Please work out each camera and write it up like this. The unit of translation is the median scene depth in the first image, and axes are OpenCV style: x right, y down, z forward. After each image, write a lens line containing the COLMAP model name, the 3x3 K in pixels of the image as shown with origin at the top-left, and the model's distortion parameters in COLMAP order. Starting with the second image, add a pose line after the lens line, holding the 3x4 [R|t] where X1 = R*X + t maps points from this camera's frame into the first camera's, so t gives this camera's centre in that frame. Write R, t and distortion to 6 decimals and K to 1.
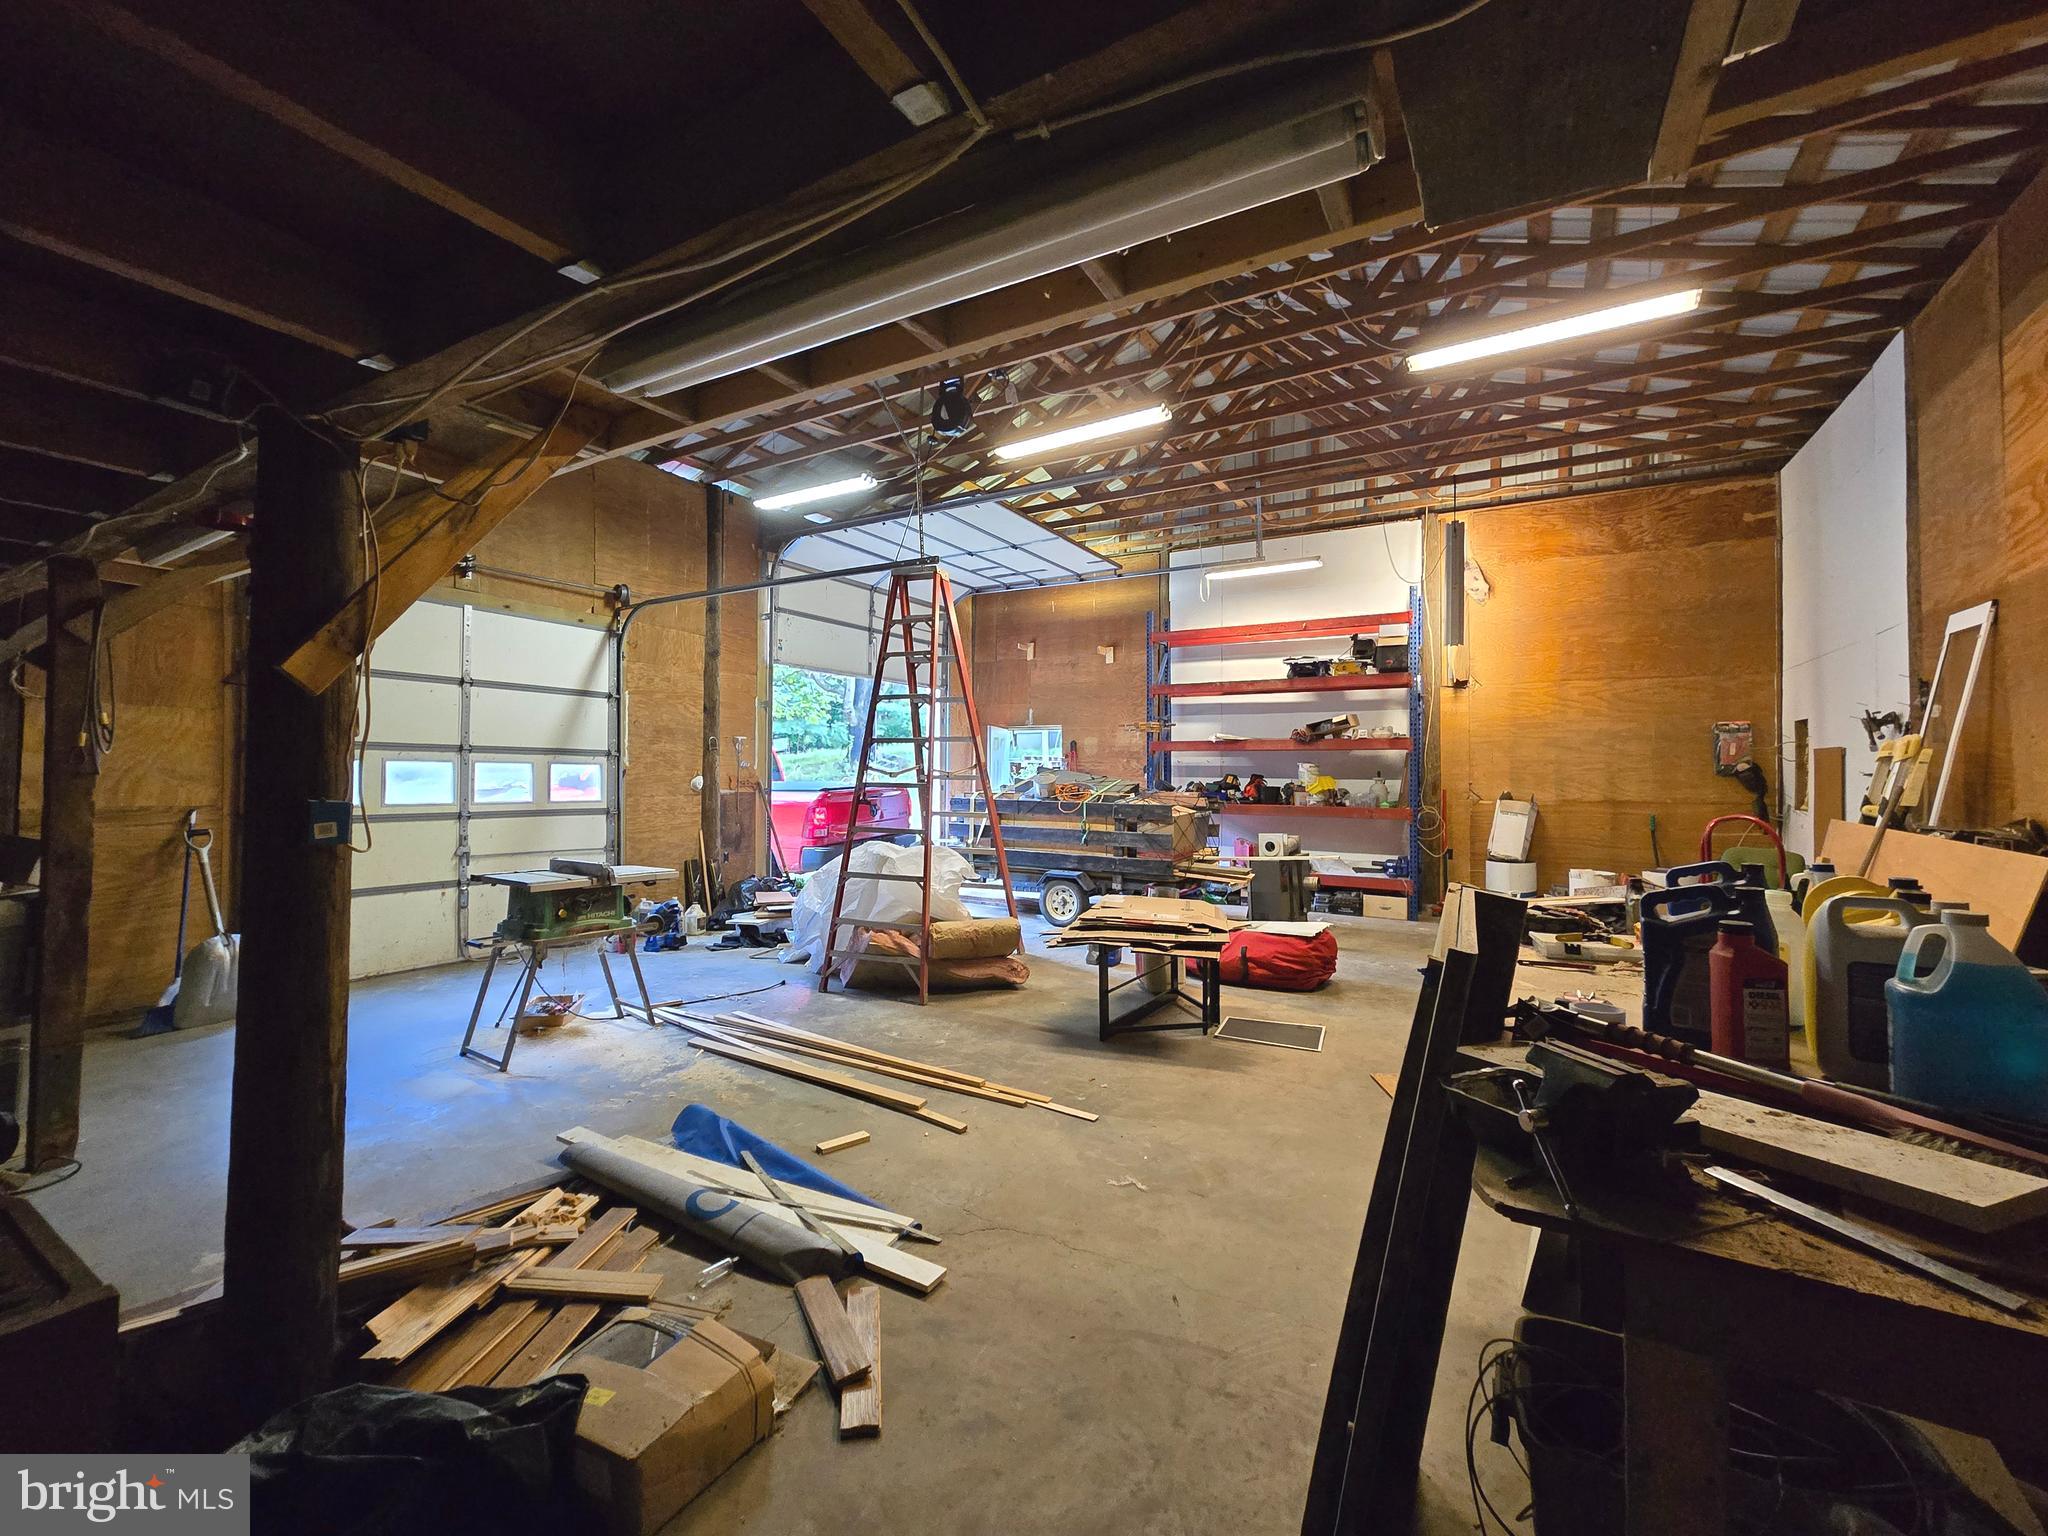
lens RADIAL K [[838.5, 0, 1015.8], [0, 838.5, 770.1], [0, 0, 1]] dist [0.000653, 0.000579]
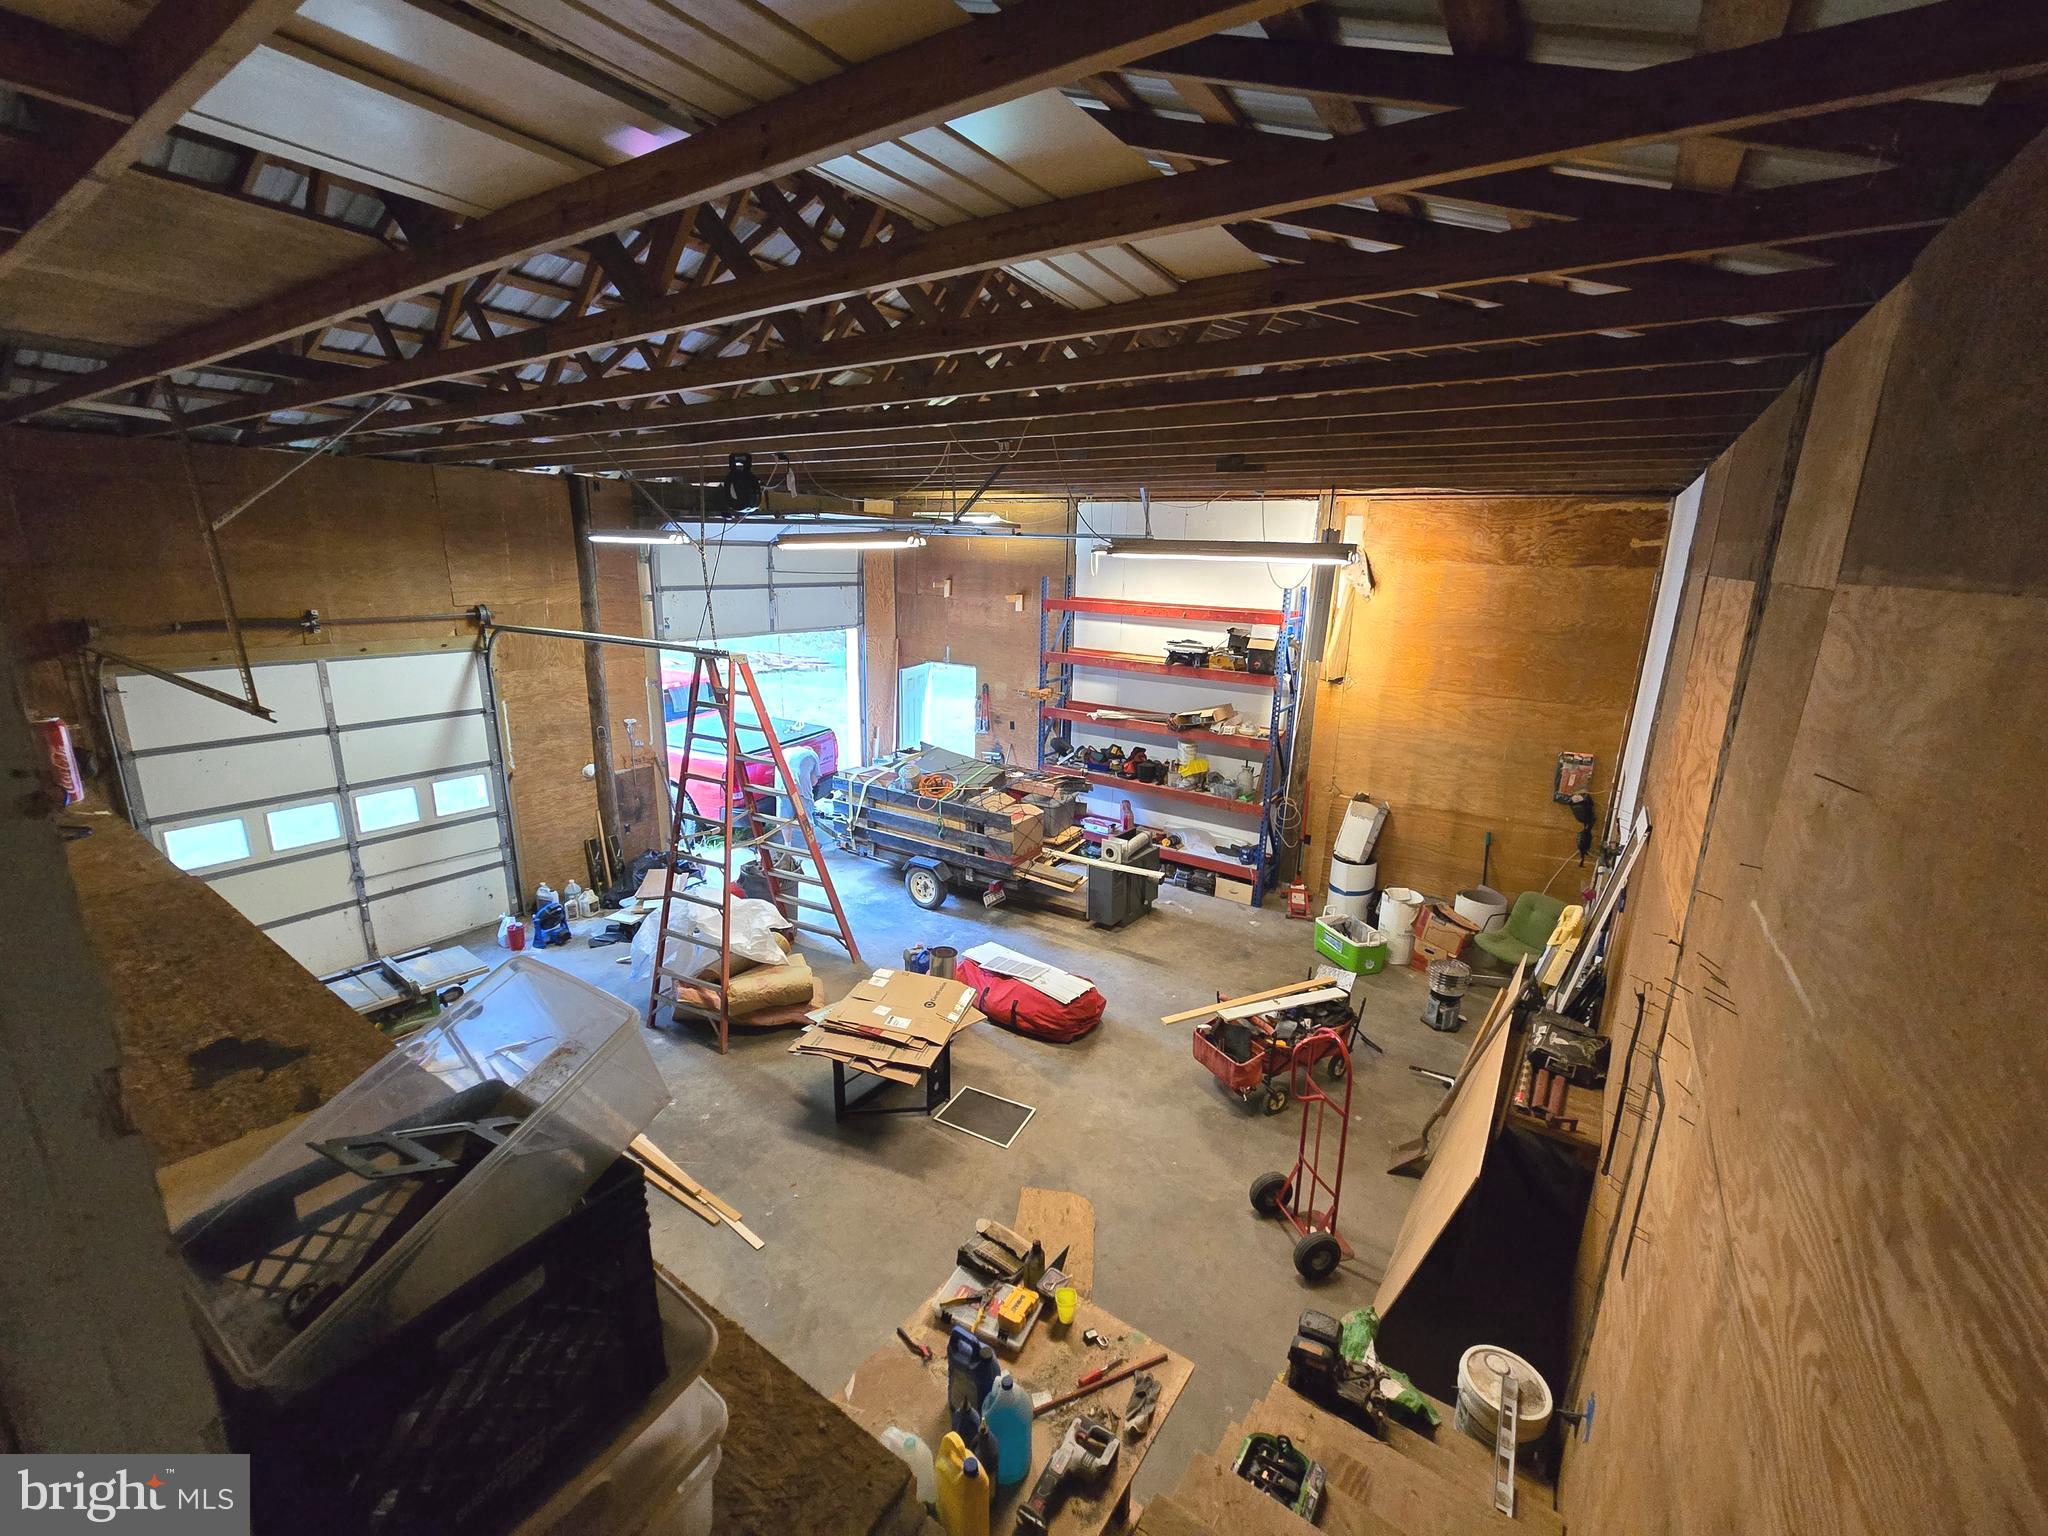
lens RADIAL K [[838.5, 0, 1018.6], [0, 838.5, 769.3], [0, 0, 1]] dist [0.000653, 0.000579]
pose [[0.997941, 0.033460, -0.054728, 0.235962], [-0.018297, 0.966211, 0.257103, -0.276951], [0.061481, -0.255572, 0.964833, -0.013026]]
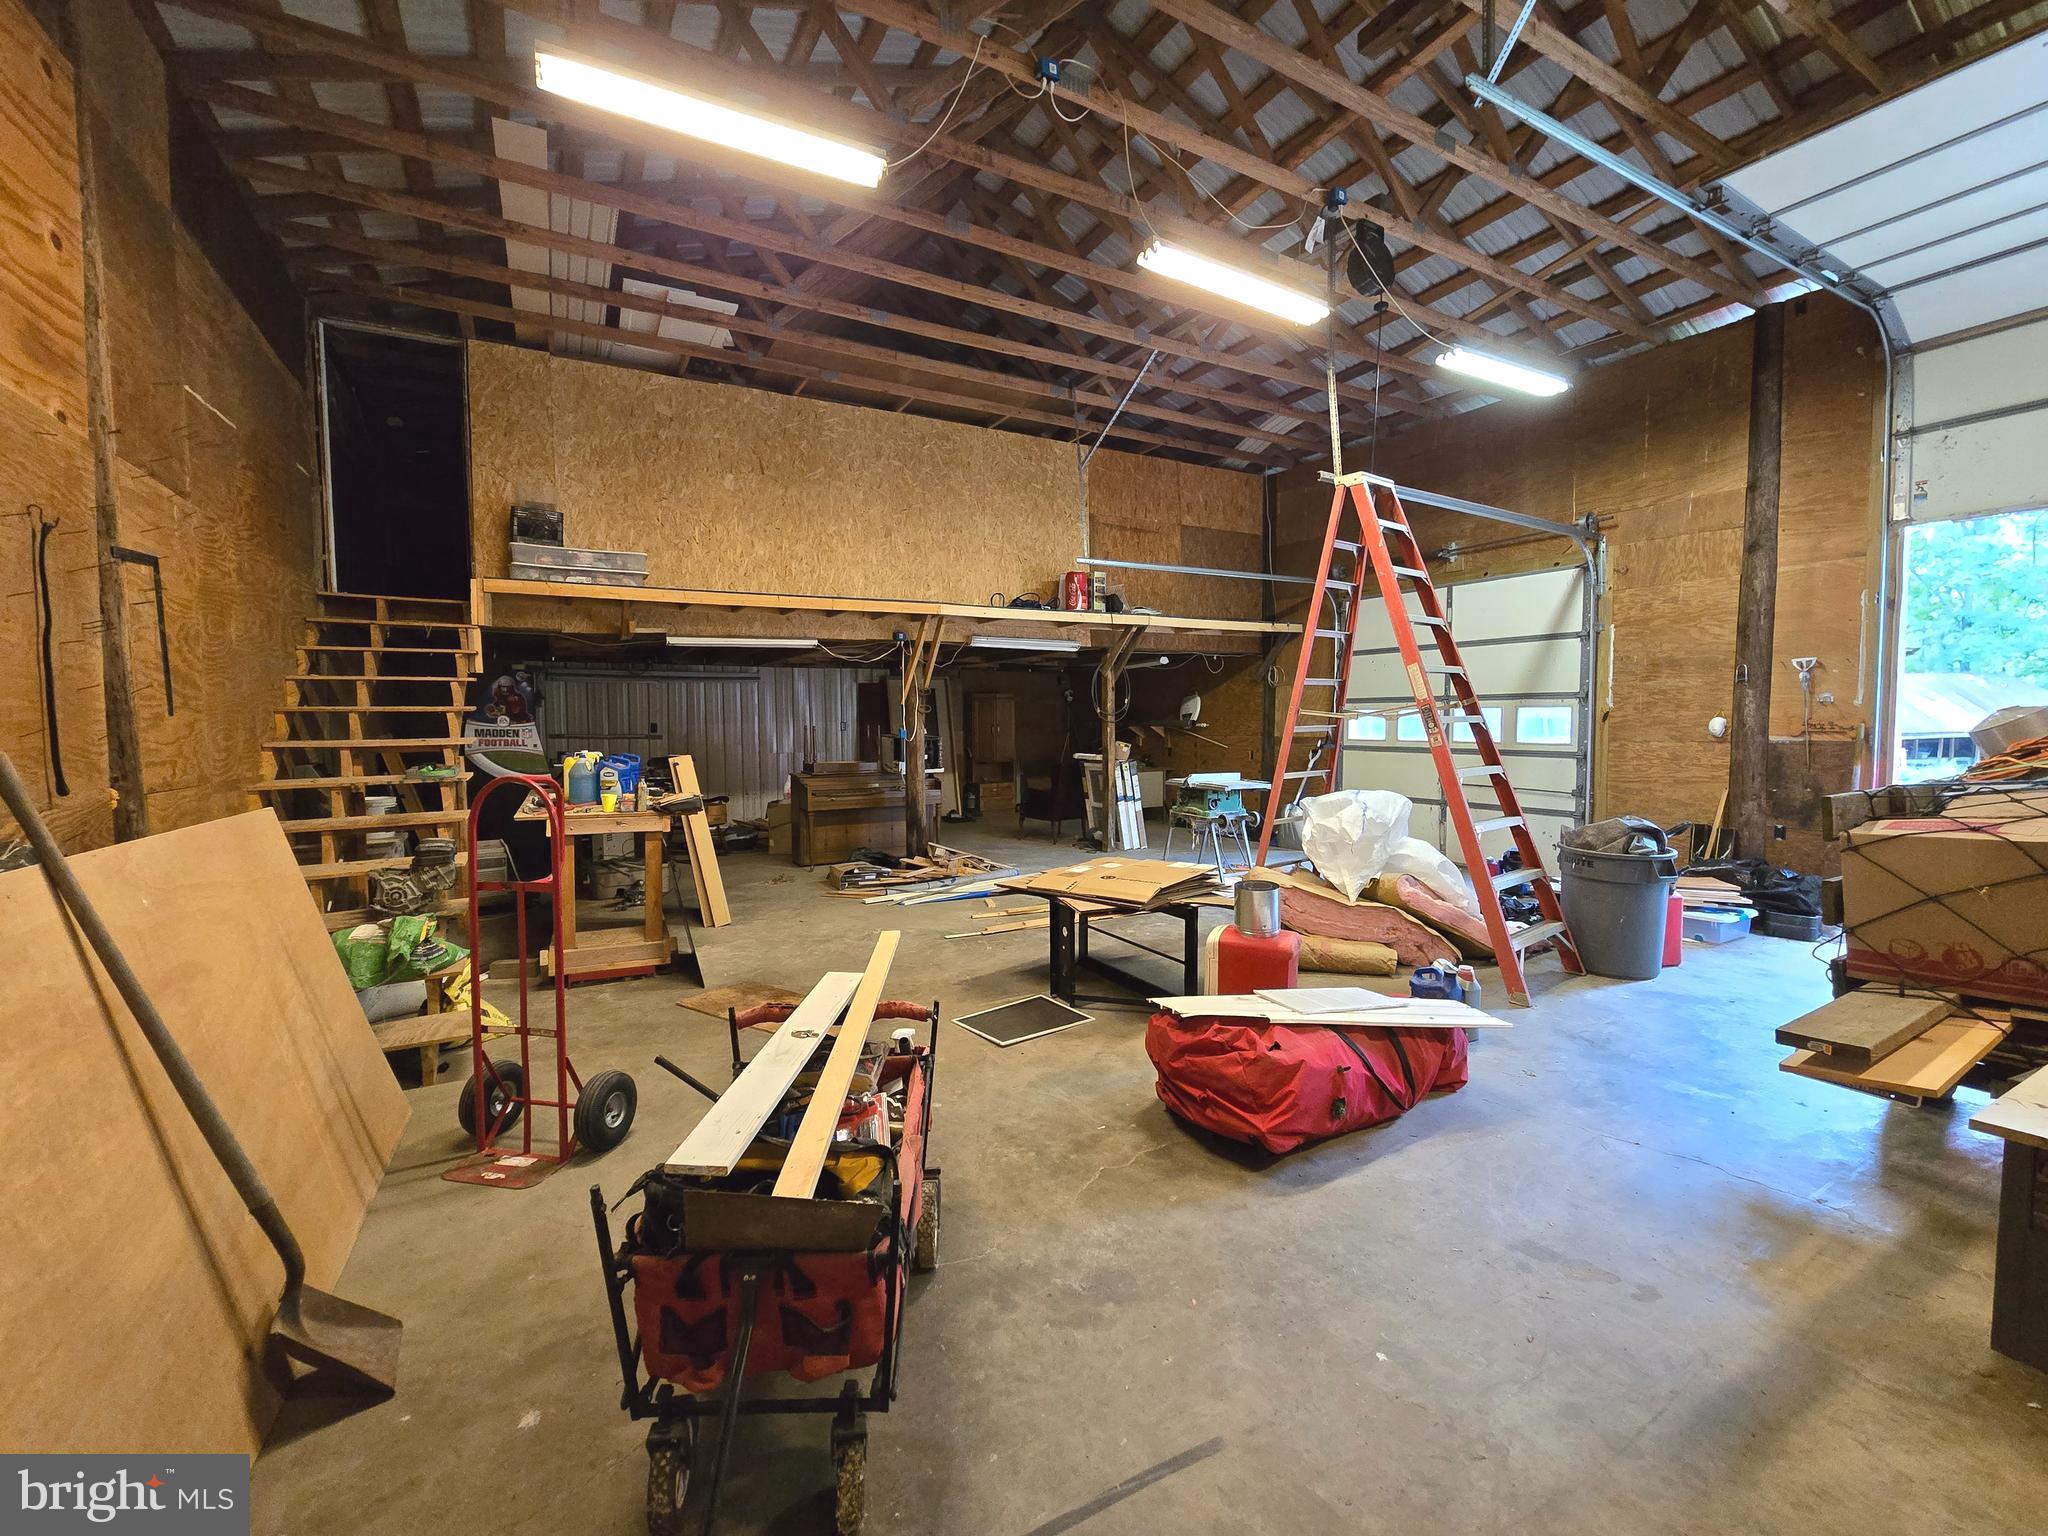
lens RADIAL K [[838.5, 0, 1010.4], [0, 838.5, 759.8], [0, 0, 1]] dist [0.000653, 0.000579]
pose [[-0.496517, 0.040742, -0.867070, 0.610889], [0.015979, 0.999158, 0.037798, 0.006503], [0.867880, 0.004913, -0.496750, 0.825679]]
